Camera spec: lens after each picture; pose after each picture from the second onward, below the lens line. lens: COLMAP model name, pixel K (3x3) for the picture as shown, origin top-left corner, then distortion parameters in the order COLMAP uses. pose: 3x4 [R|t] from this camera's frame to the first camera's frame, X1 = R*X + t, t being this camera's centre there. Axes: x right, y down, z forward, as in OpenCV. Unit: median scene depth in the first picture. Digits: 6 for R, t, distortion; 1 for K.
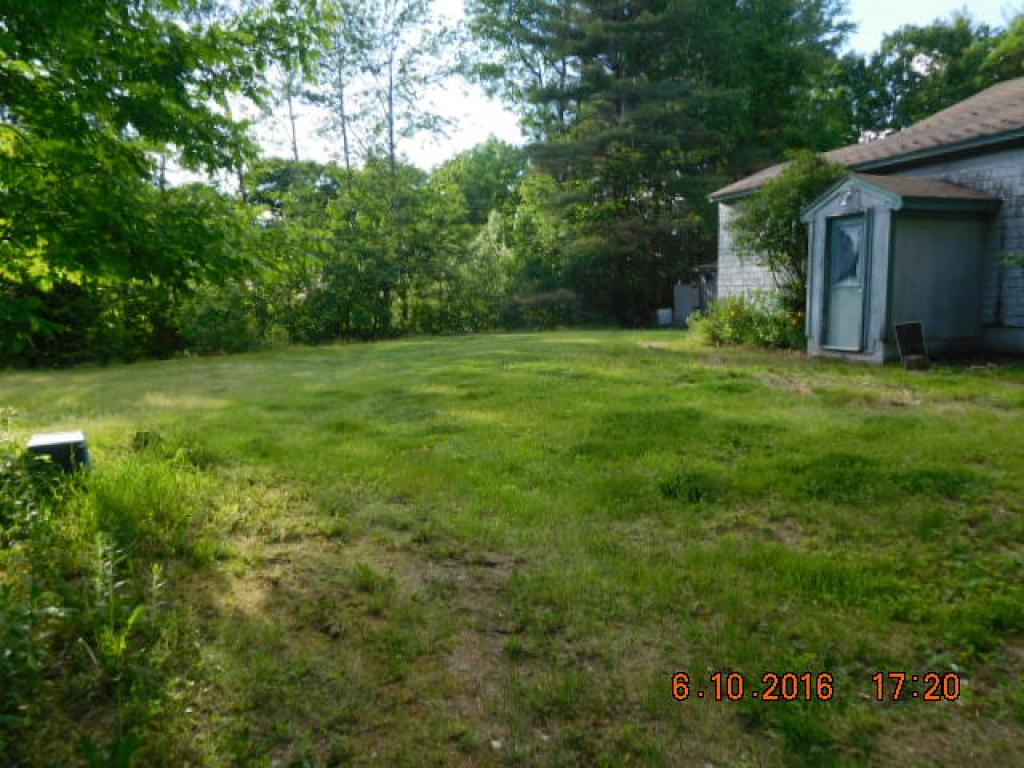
lens RADIAL K [[764.3, 0, 512.1], [0, 764.3, 396.2], [0, 0, 1]] dist [-0.010281, -0.005669]
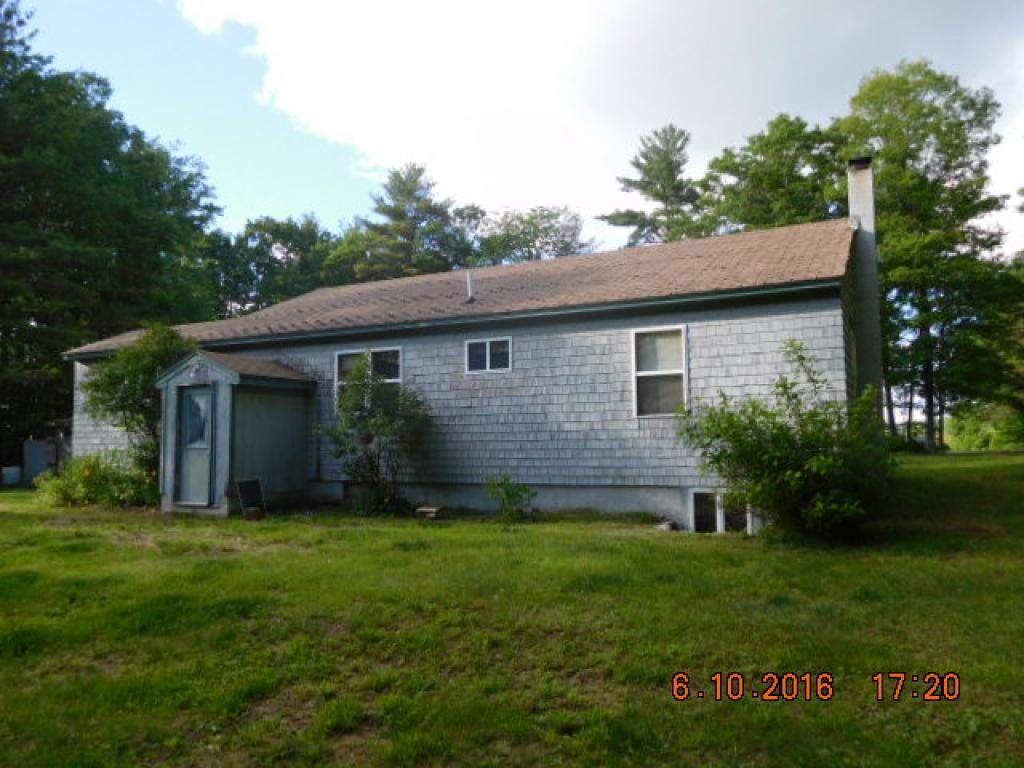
lens RADIAL K [[764.3, 0, 512.1], [0, 764.3, 396.2], [0, 0, 1]] dist [-0.010281, -0.005669]
pose [[0.715984, 0.056464, 0.695830, -0.010237], [0.084373, 0.982419, -0.166537, 0.005923], [-0.692999, 0.177947, 0.698632, -0.104751]]
